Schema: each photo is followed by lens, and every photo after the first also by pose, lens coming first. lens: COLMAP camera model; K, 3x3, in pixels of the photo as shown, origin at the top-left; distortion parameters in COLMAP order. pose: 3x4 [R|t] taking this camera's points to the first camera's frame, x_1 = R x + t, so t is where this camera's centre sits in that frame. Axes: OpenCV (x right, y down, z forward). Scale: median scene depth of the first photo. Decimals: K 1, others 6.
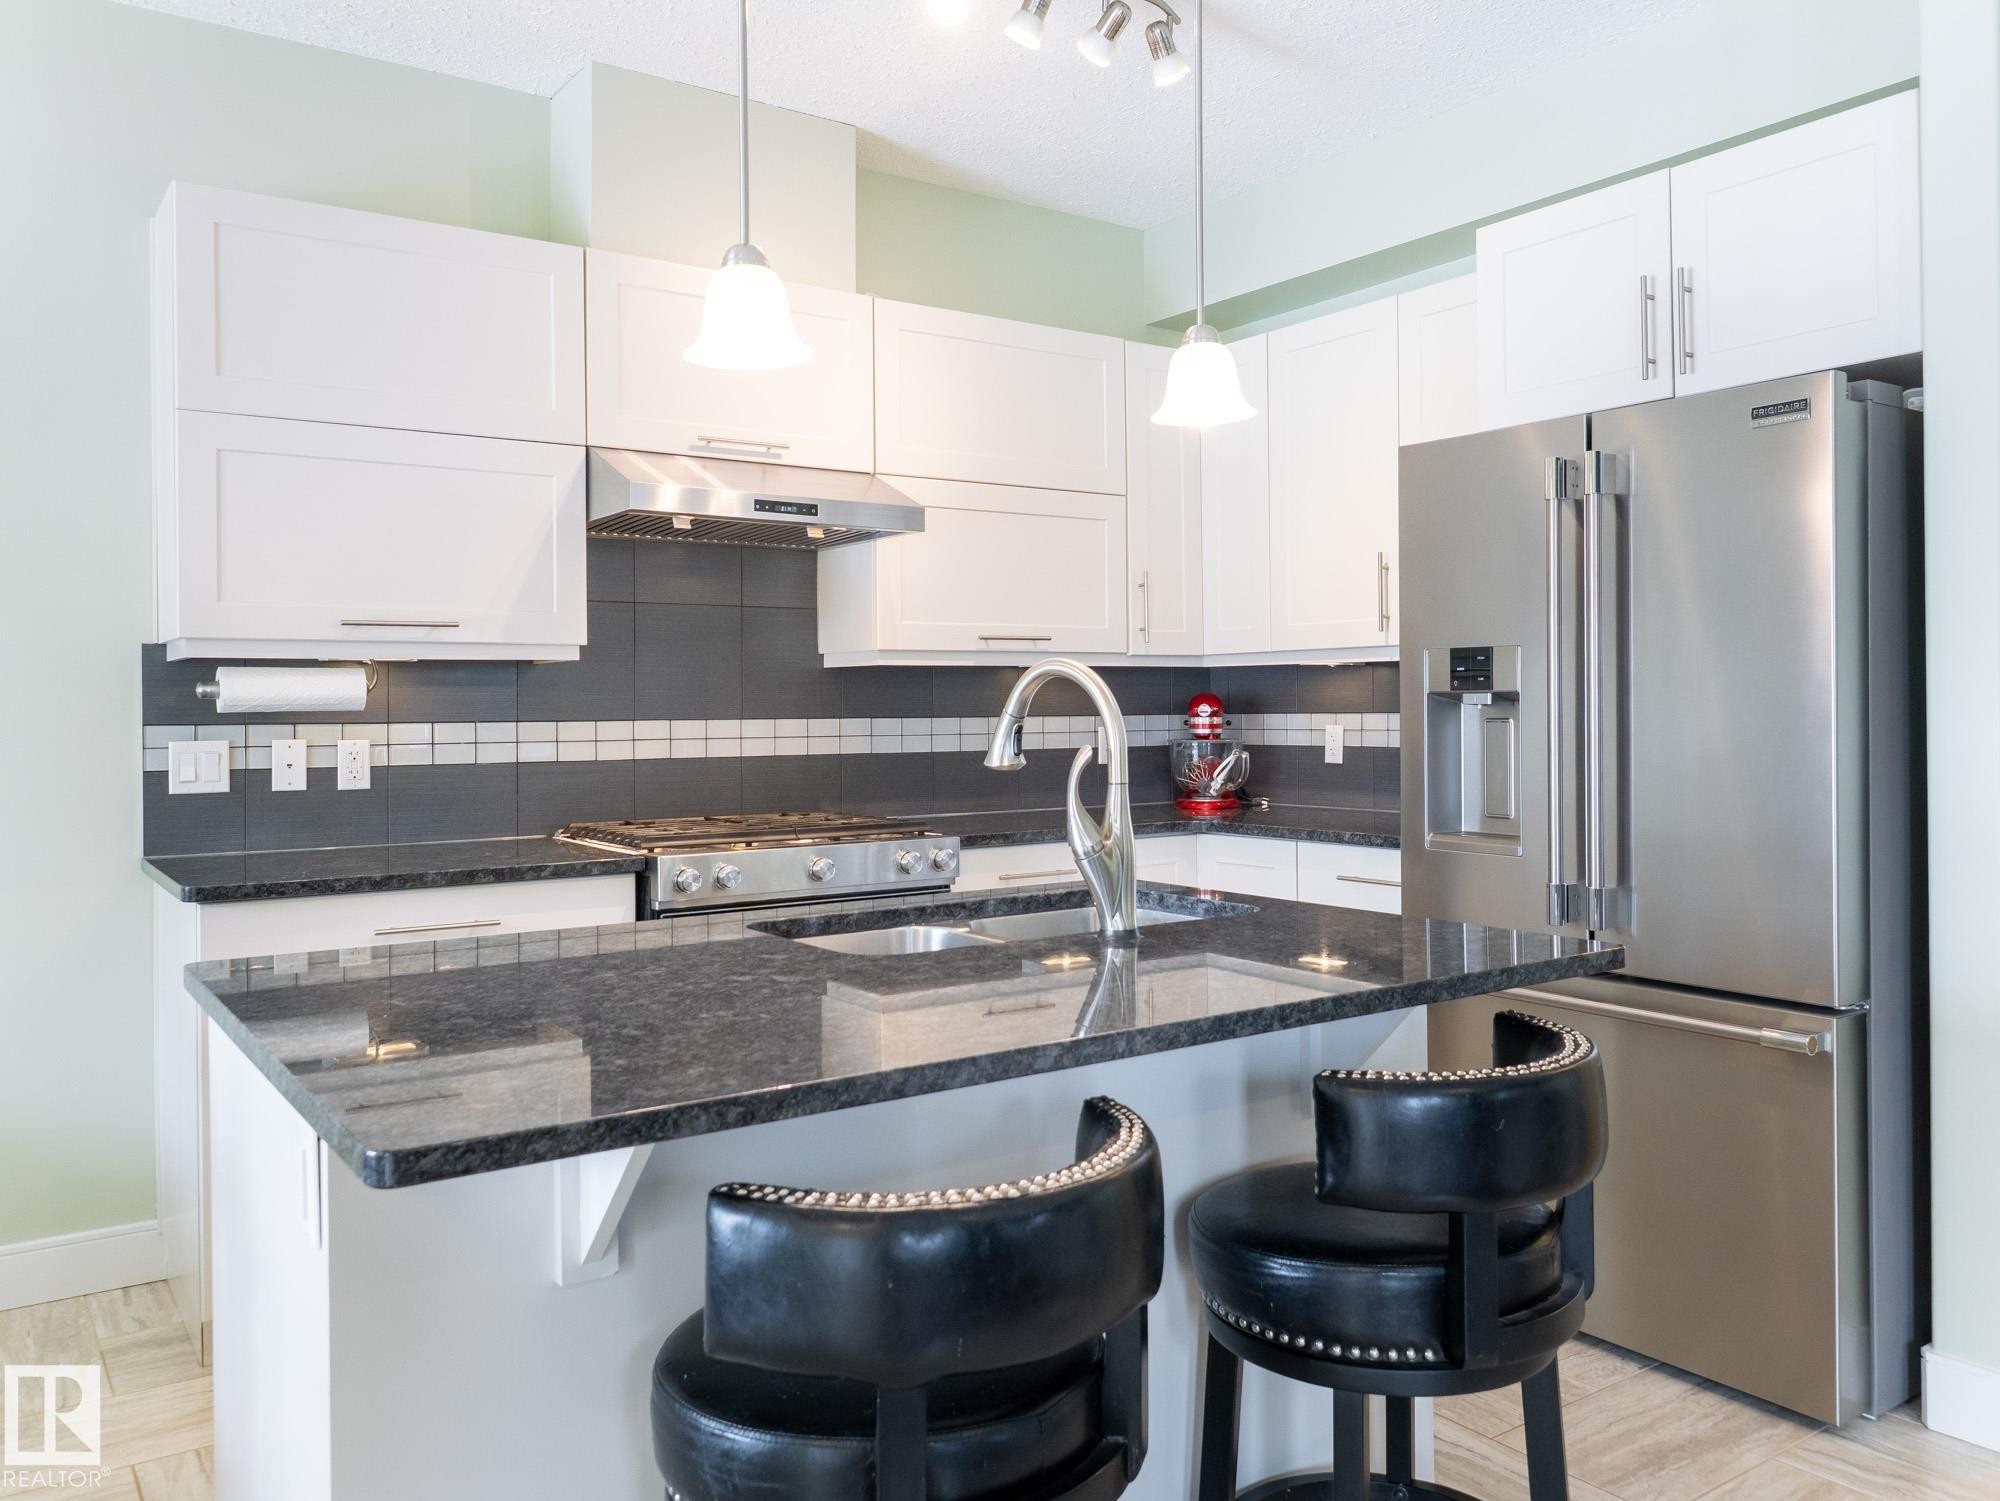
lens RADIAL K [[1578.5, 0, 1052.5], [0, 1578.5, 702.9], [0, 0, 1]] dist [-0.003252, -0.002162]
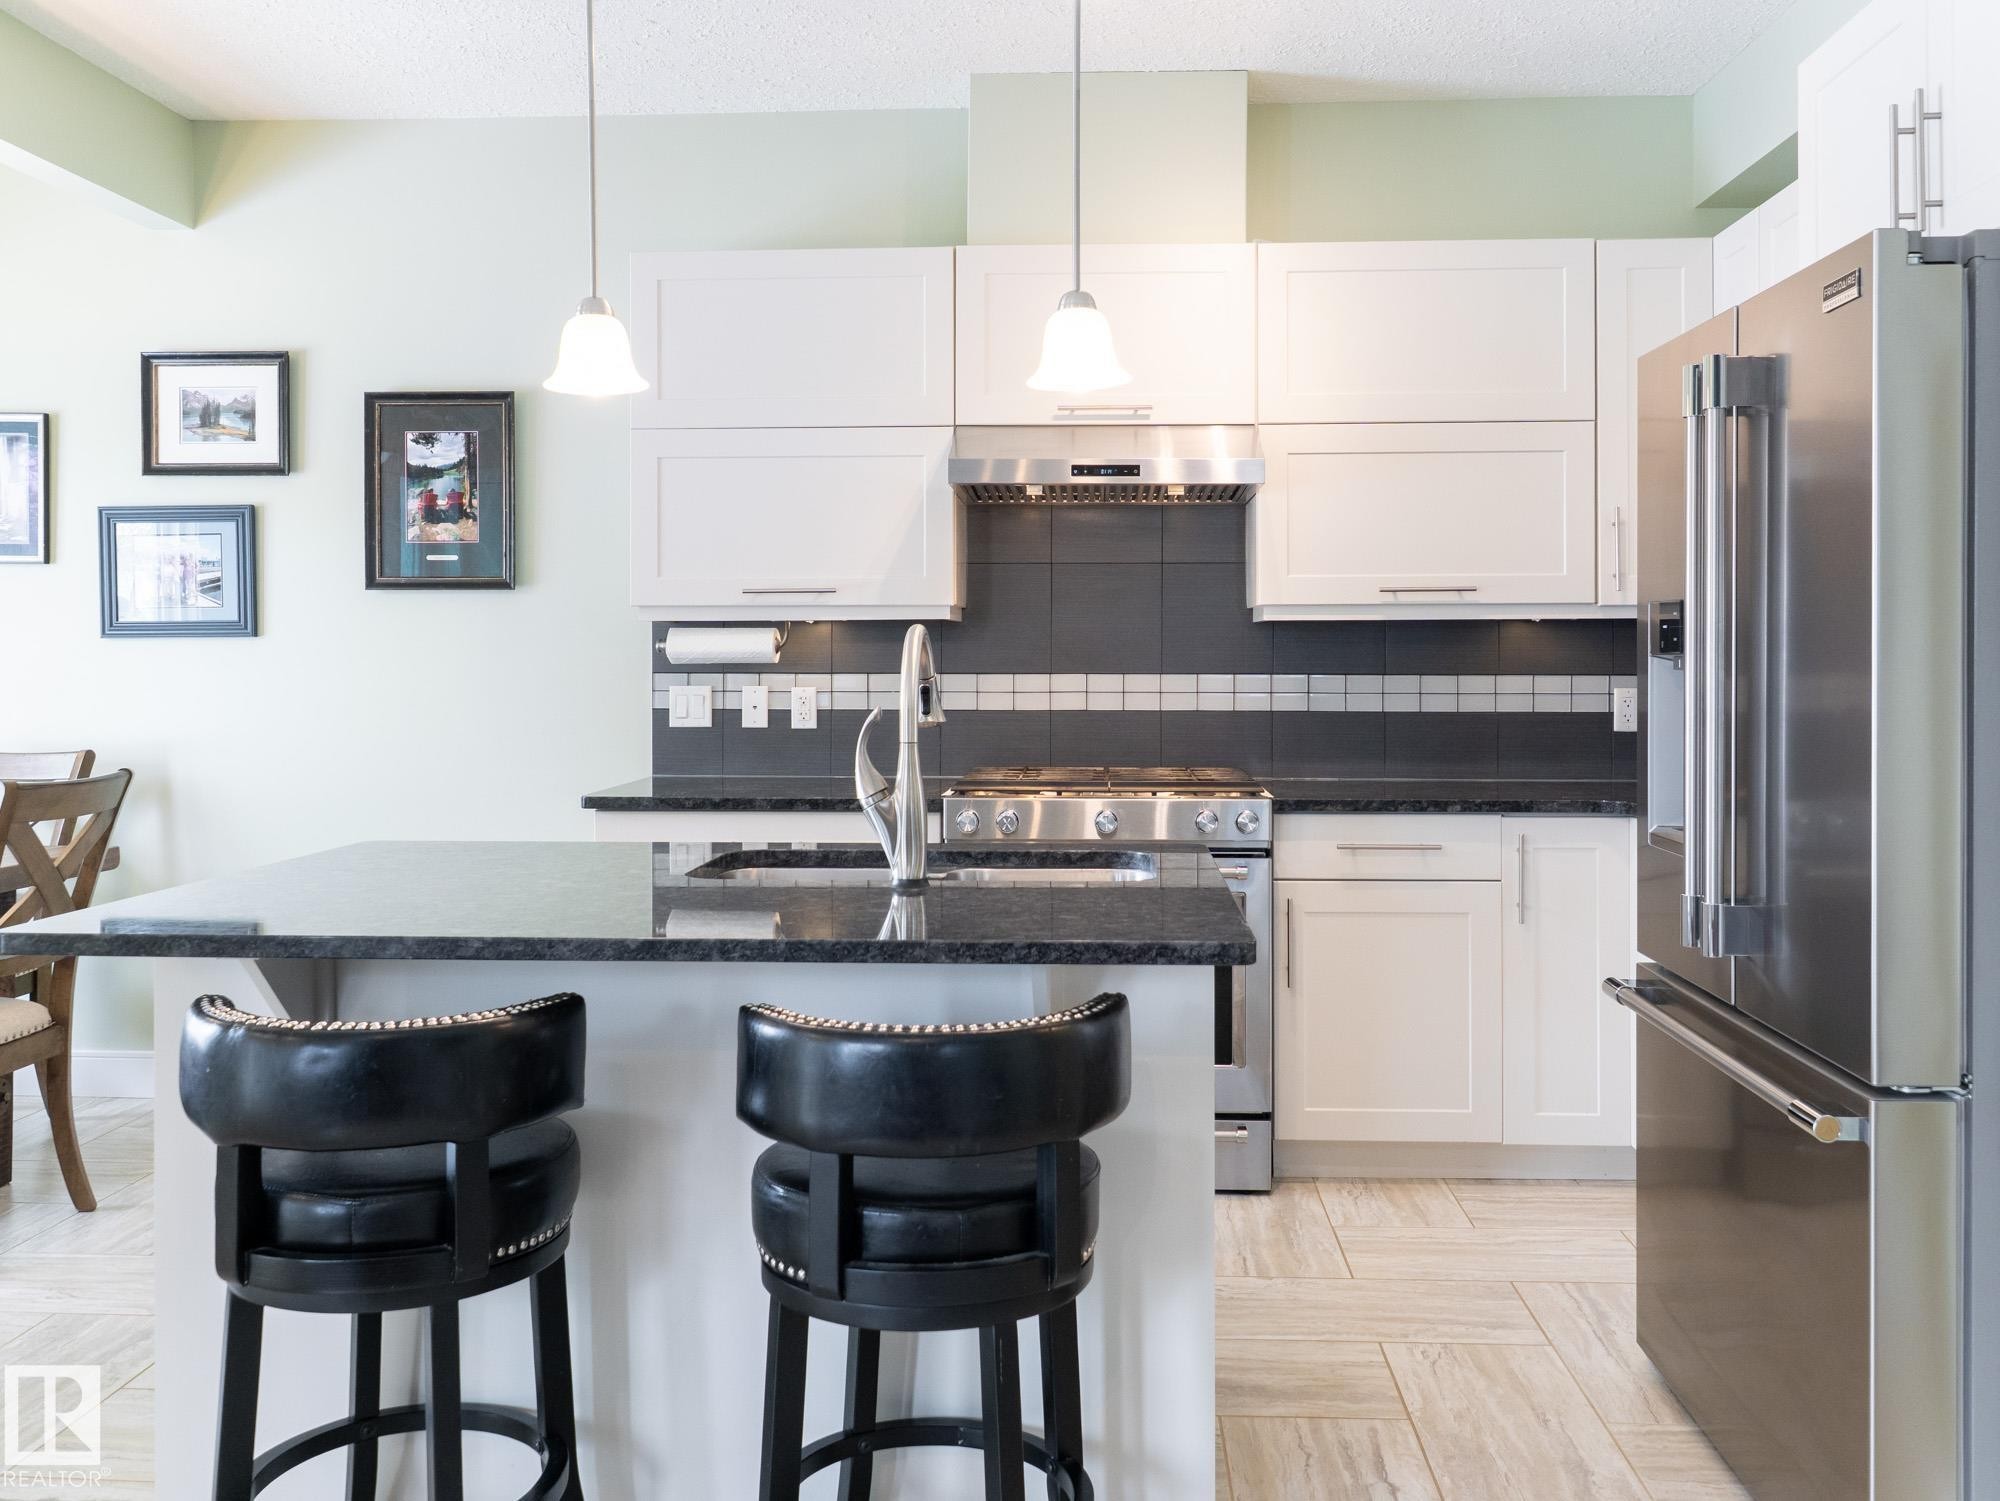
lens RADIAL K [[1728.1, 0, 987.7], [0, 1728.1, 657.3], [0, 0, 1]] dist [0.001653, -0.006358]
pose [[0.774055, 0.008218, -0.633065, 0.495595], [-0.004566, 0.999962, 0.007397, -0.009425], [0.633101, -0.002835, 0.774064, 0.075320]]
